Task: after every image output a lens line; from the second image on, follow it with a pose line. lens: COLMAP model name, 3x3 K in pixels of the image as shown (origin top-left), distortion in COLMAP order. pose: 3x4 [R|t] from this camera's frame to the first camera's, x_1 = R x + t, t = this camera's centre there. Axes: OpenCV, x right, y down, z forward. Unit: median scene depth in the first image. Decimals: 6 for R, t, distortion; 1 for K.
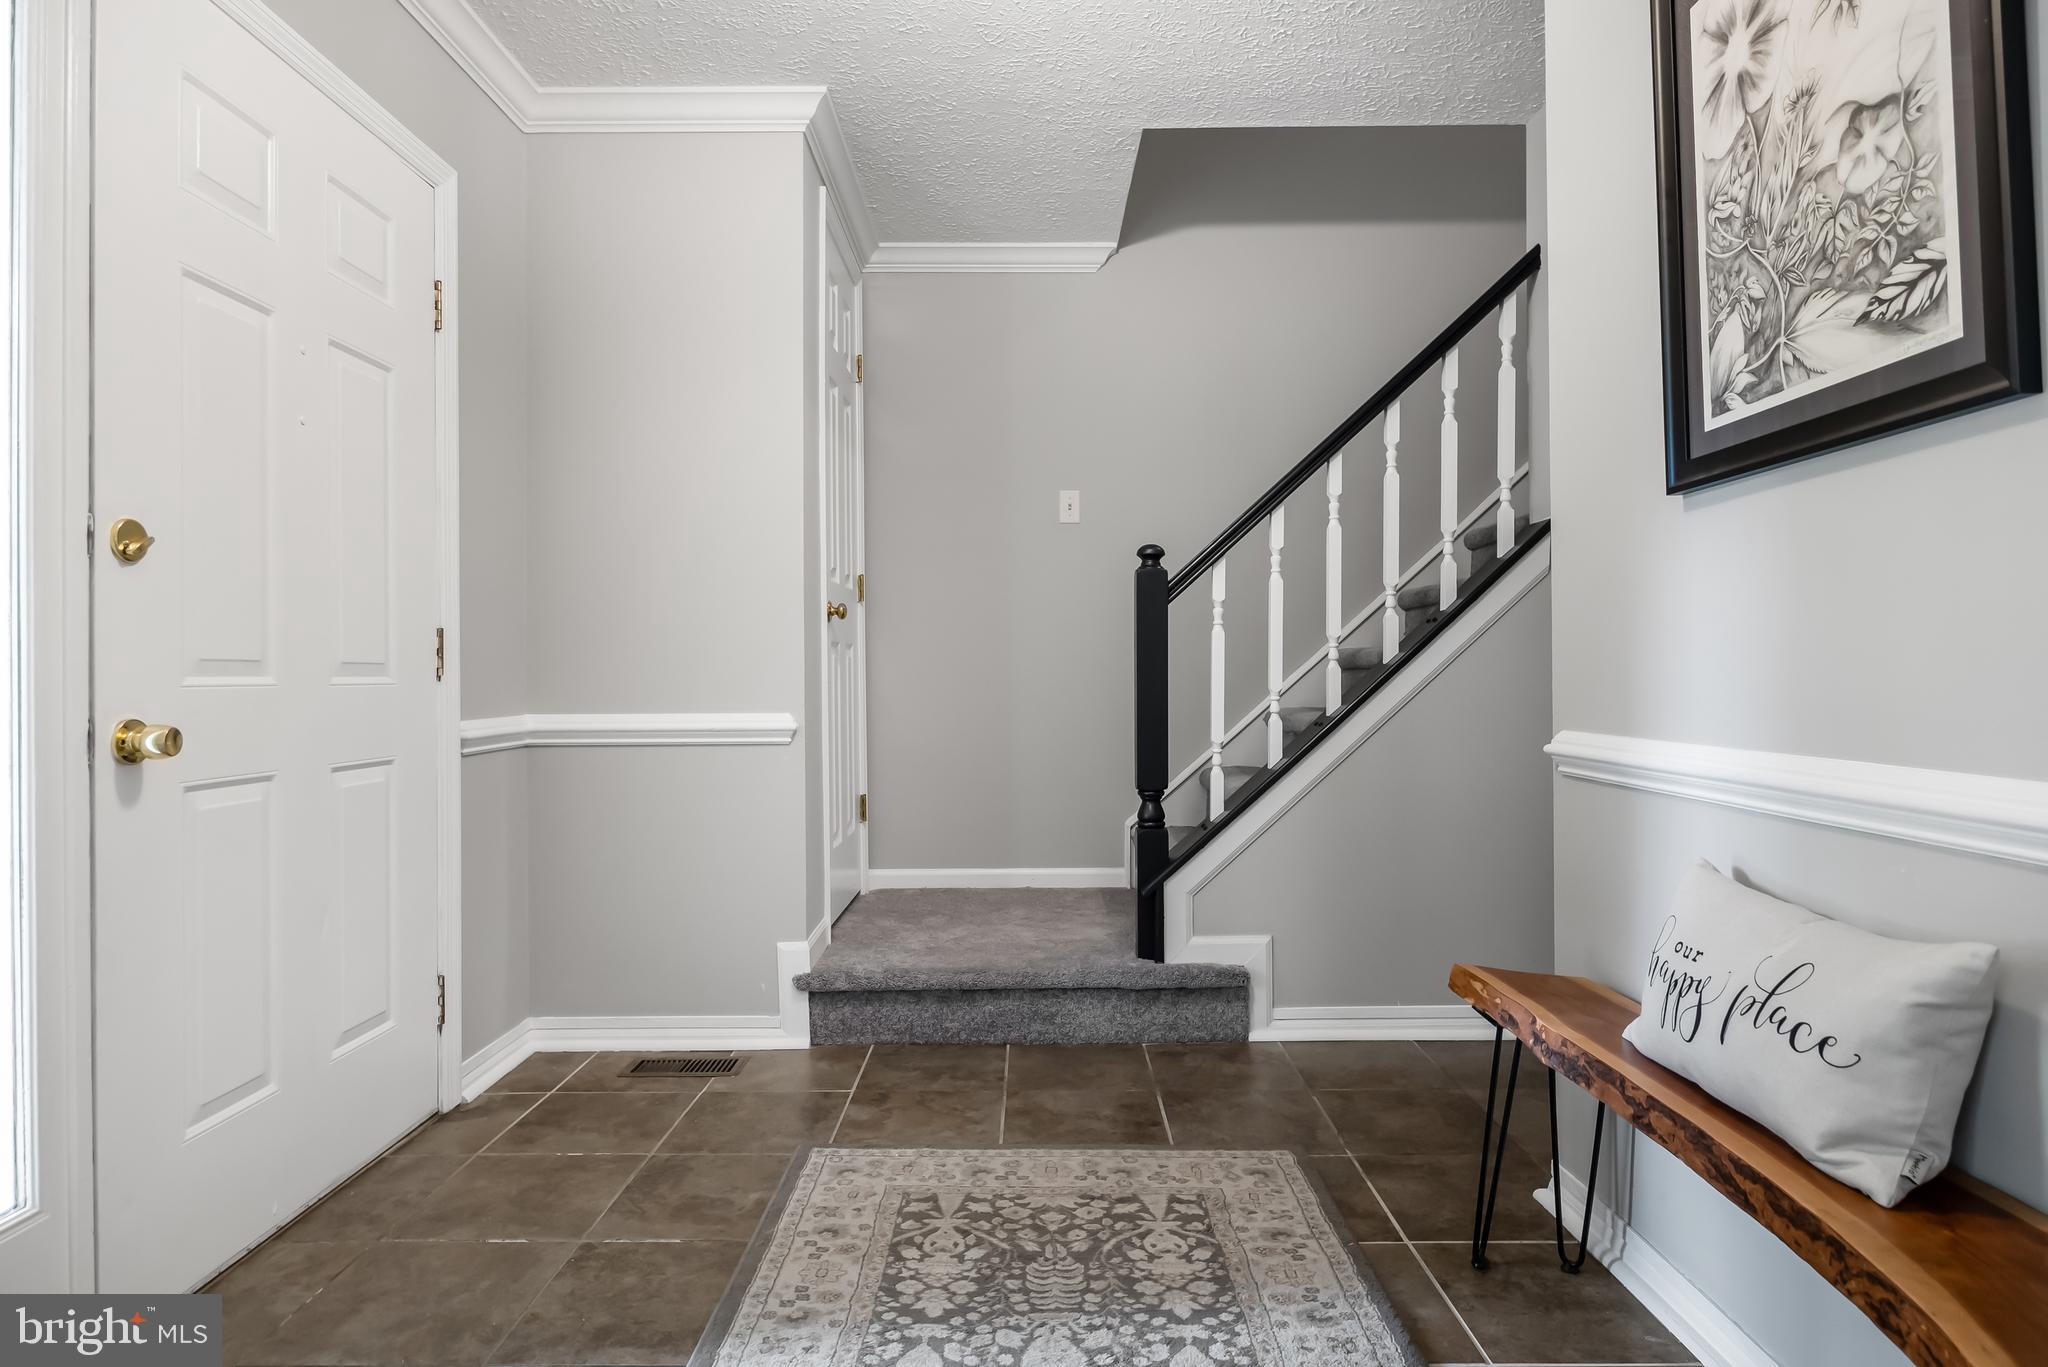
lens RADIAL K [[1080.8, 0, 1011.7], [0, 1080.8, 653.1], [0, 0, 1]] dist [-0.009859, -0.001206]
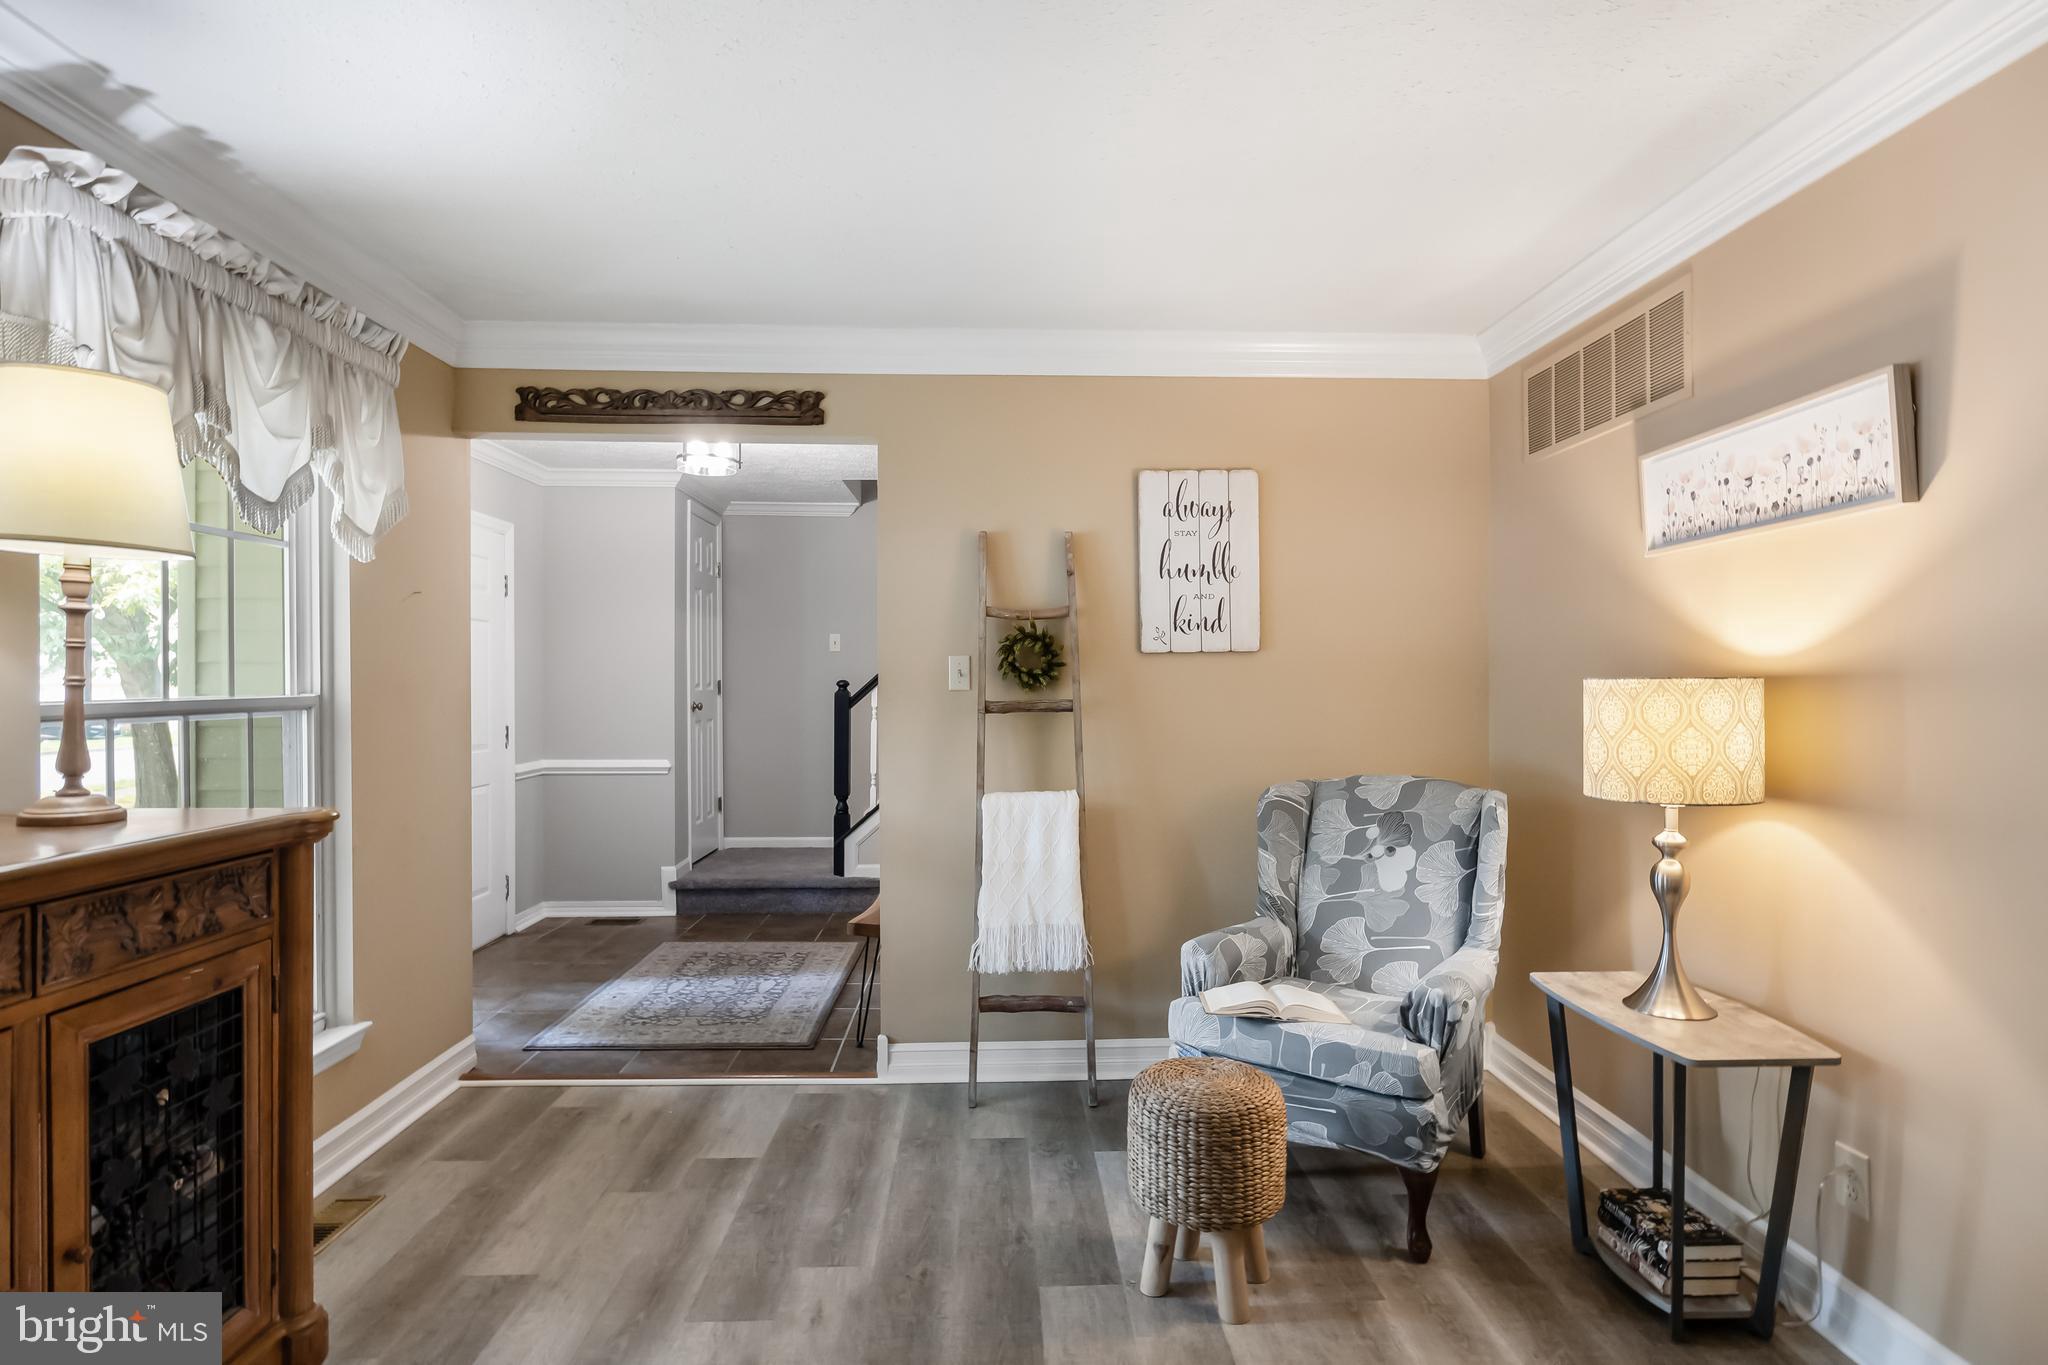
lens RADIAL K [[1035.8, 0, 1031.4], [0, 1035.8, 682.3], [0, 0, 1]] dist [-0.023062, -0.000020]
pose [[0.998952, 0.008512, 0.044972, 0.418275], [-0.009373, 0.999776, 0.018985, -0.141719], [-0.044800, -0.019387, 0.998808, -1.060809]]
